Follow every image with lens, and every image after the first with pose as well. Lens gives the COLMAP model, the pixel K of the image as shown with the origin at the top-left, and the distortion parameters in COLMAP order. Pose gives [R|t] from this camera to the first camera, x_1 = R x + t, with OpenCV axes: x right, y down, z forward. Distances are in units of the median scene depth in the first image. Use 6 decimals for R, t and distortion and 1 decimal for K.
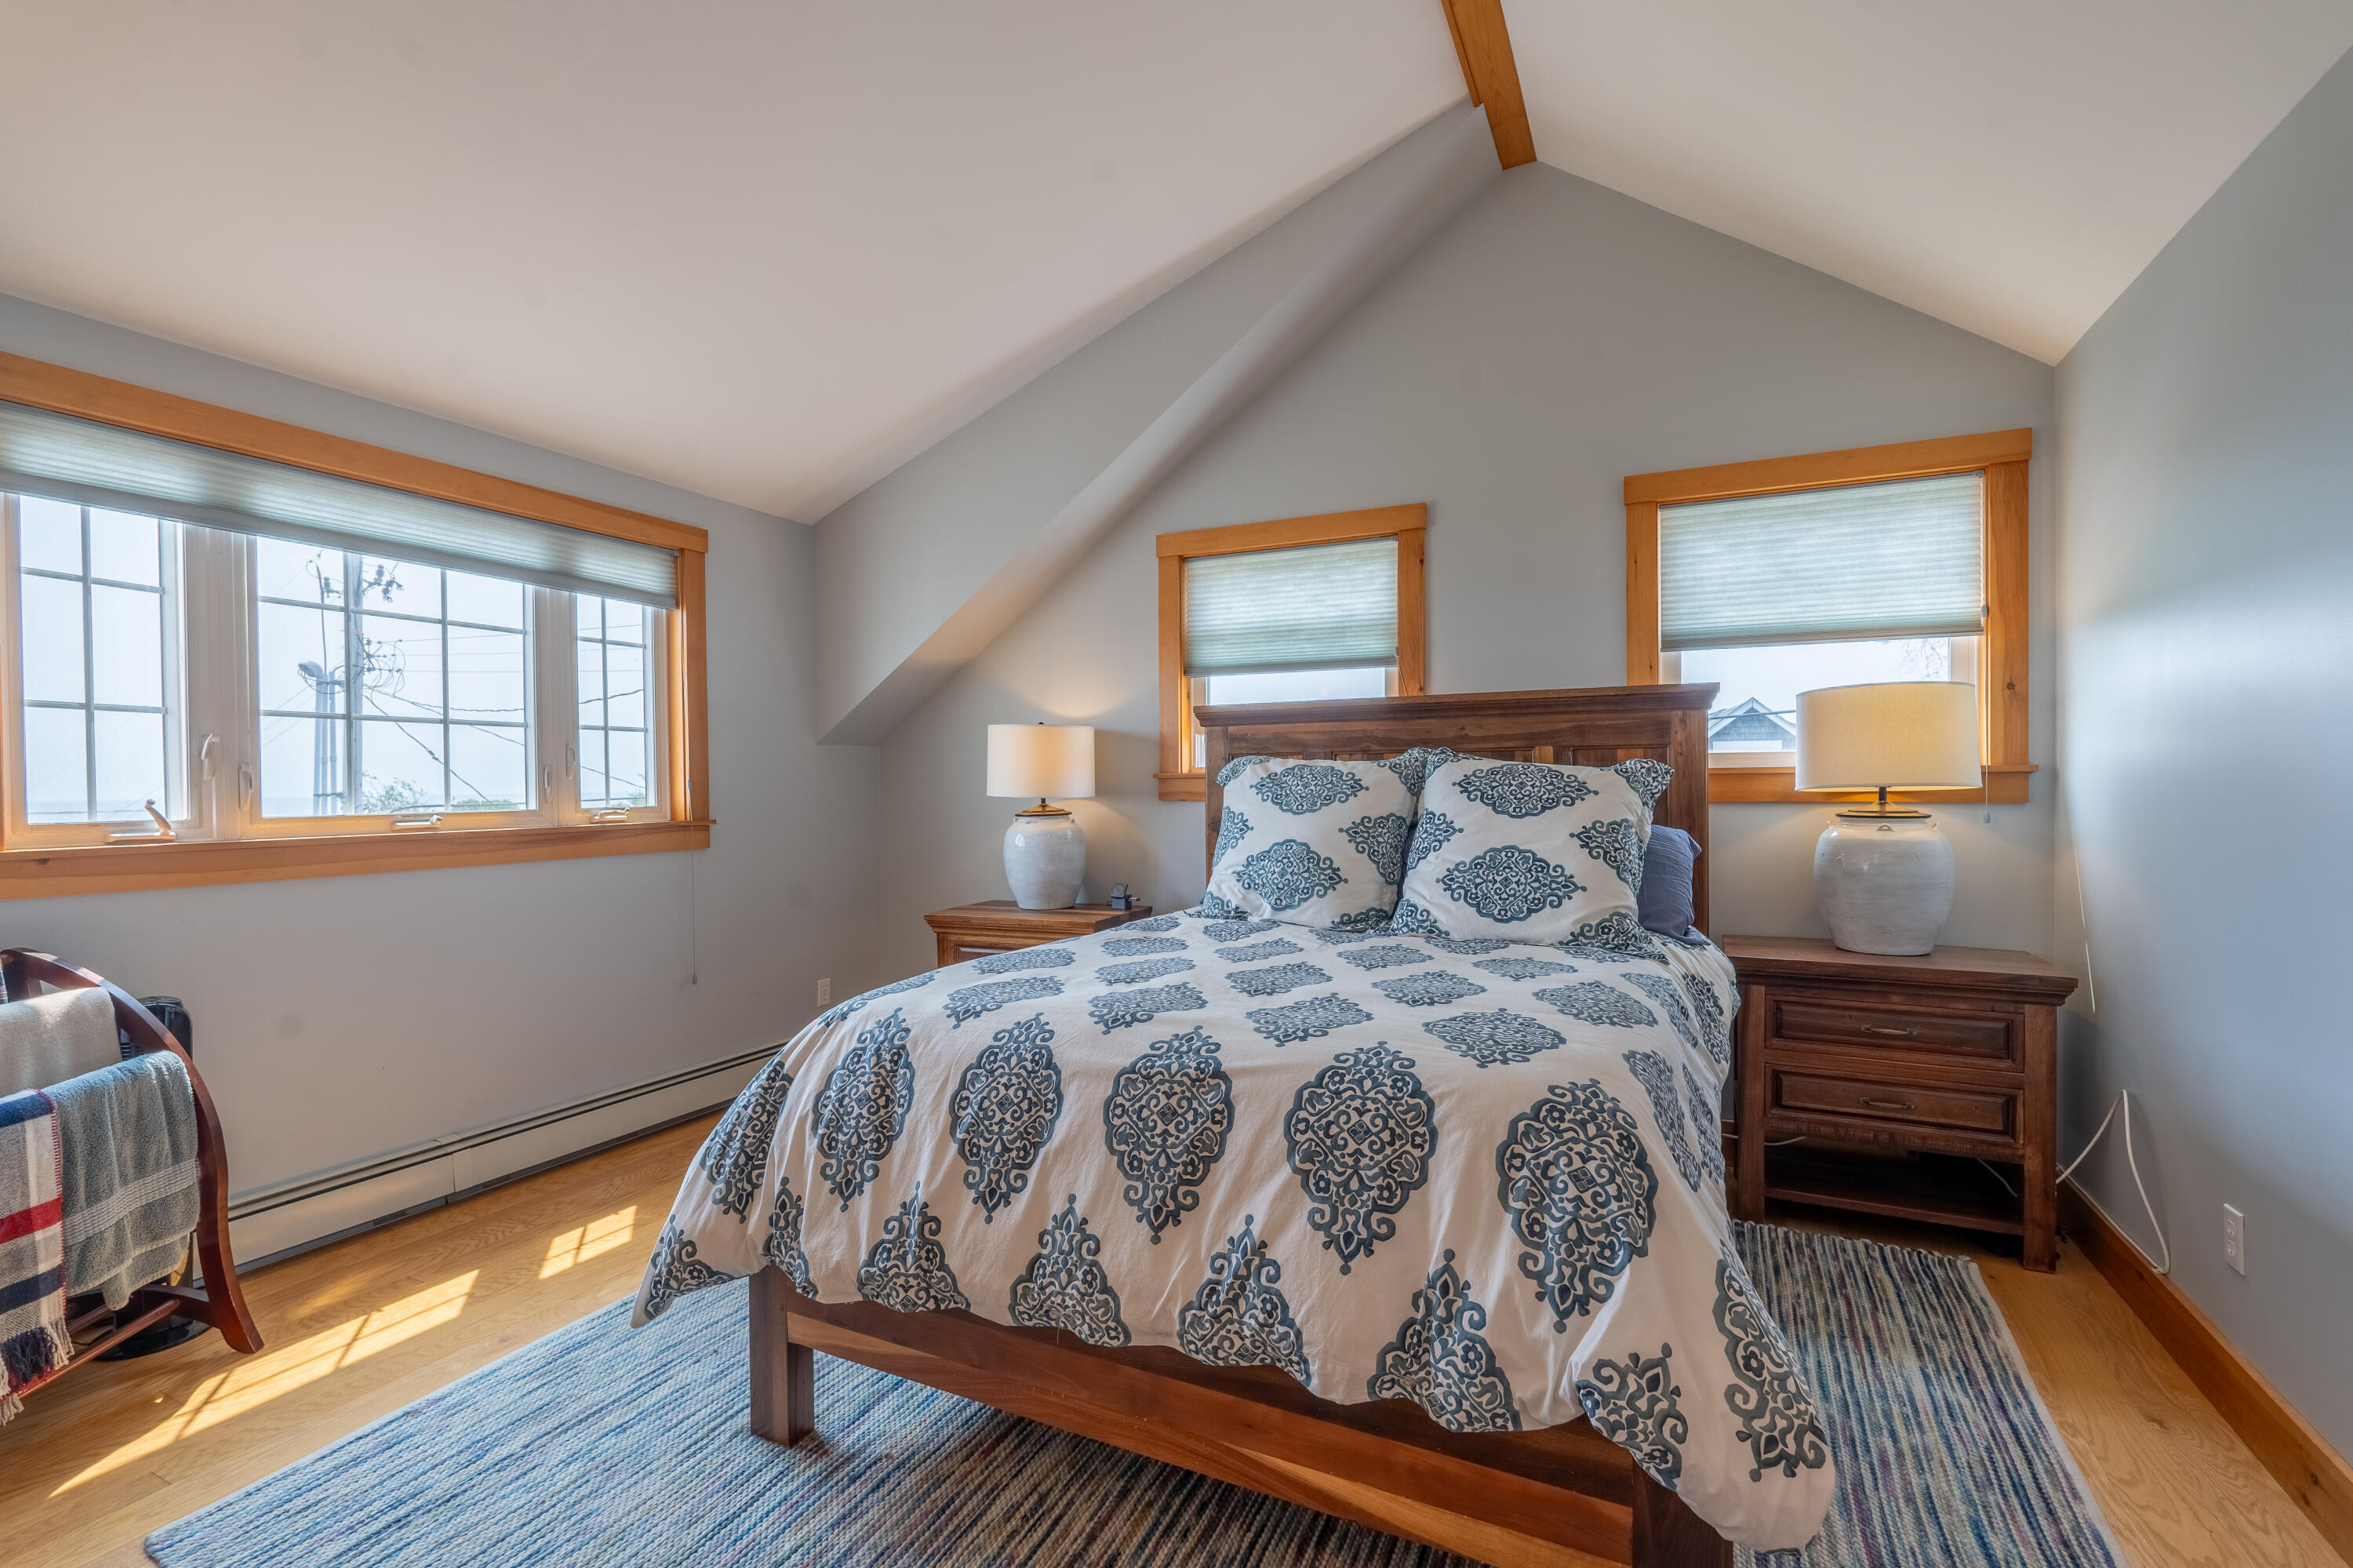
lens RADIAL K [[1038.3, 0, 1181.1], [0, 1038.3, 793.9], [0, 0, 1]] dist [-0.005357, -0.000251]
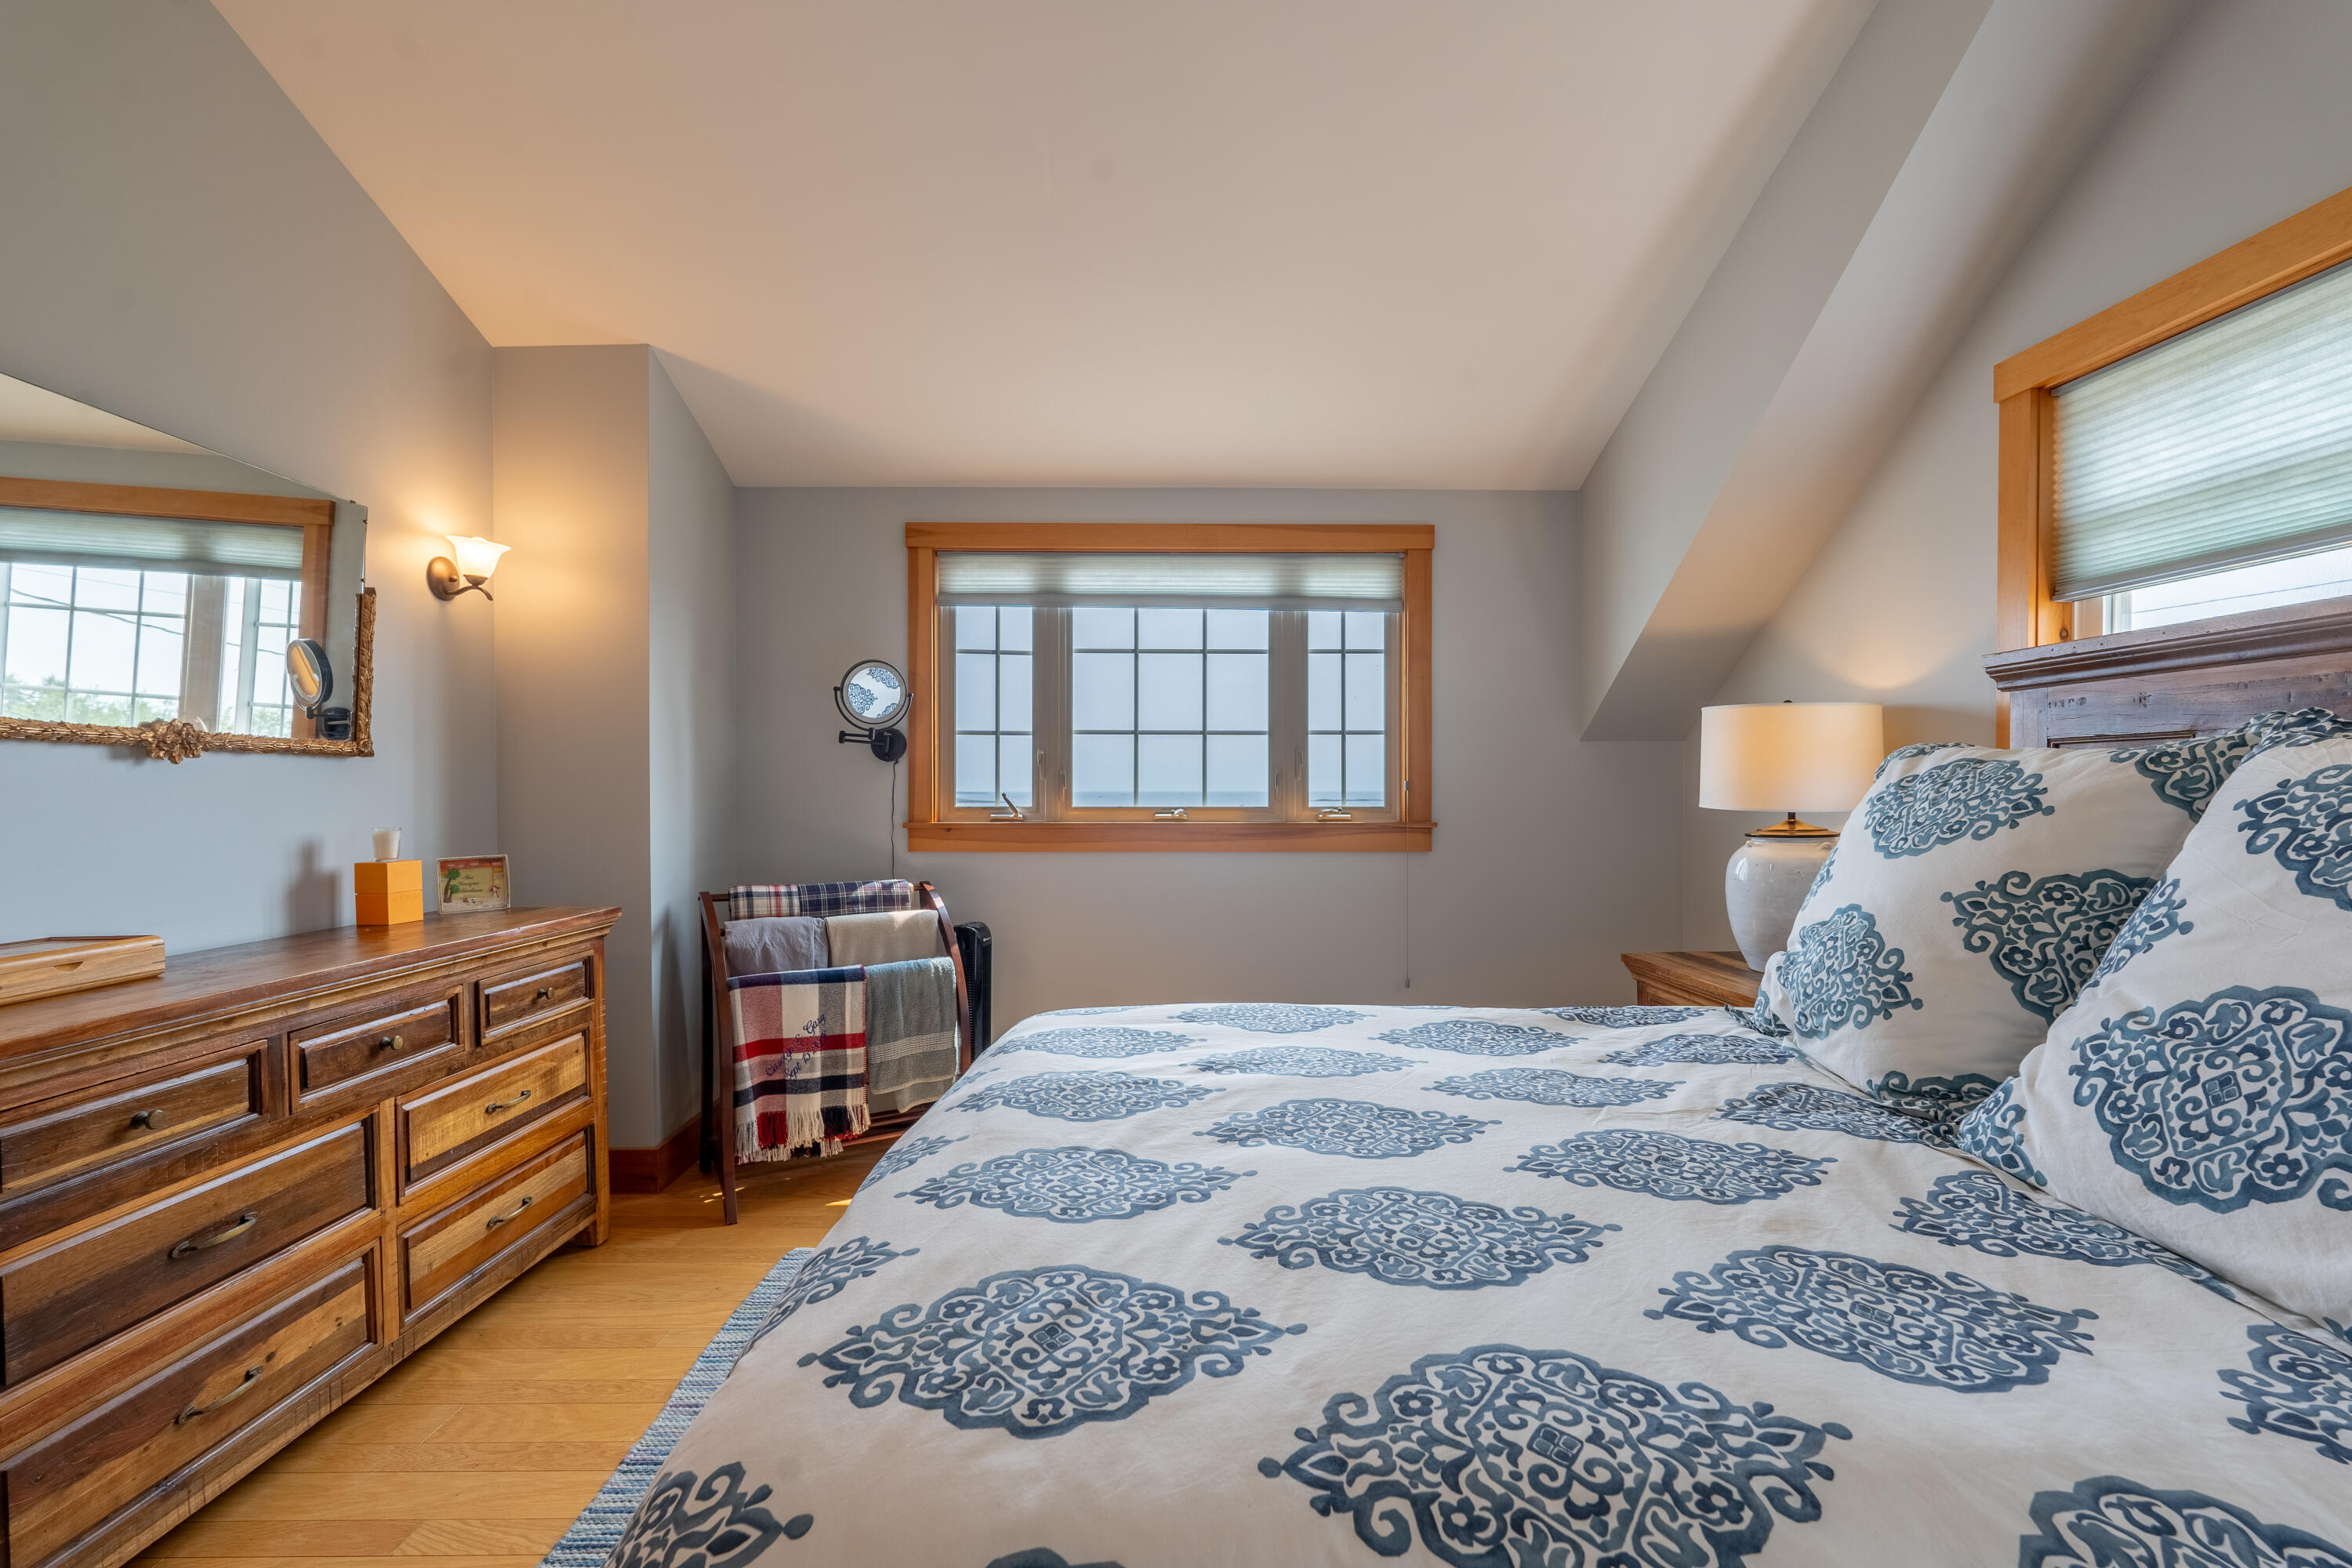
lens RADIAL K [[1037.8, 0, 1180.6], [0, 1037.8, 793.8], [0, 0, 1]] dist [-0.005357, -0.000251]
pose [[0.446542, 0.016327, -0.894614, 0.355767], [-0.015381, 0.999826, 0.010570, -0.009675], [0.894631, 0.009040, 0.446715, 0.404974]]
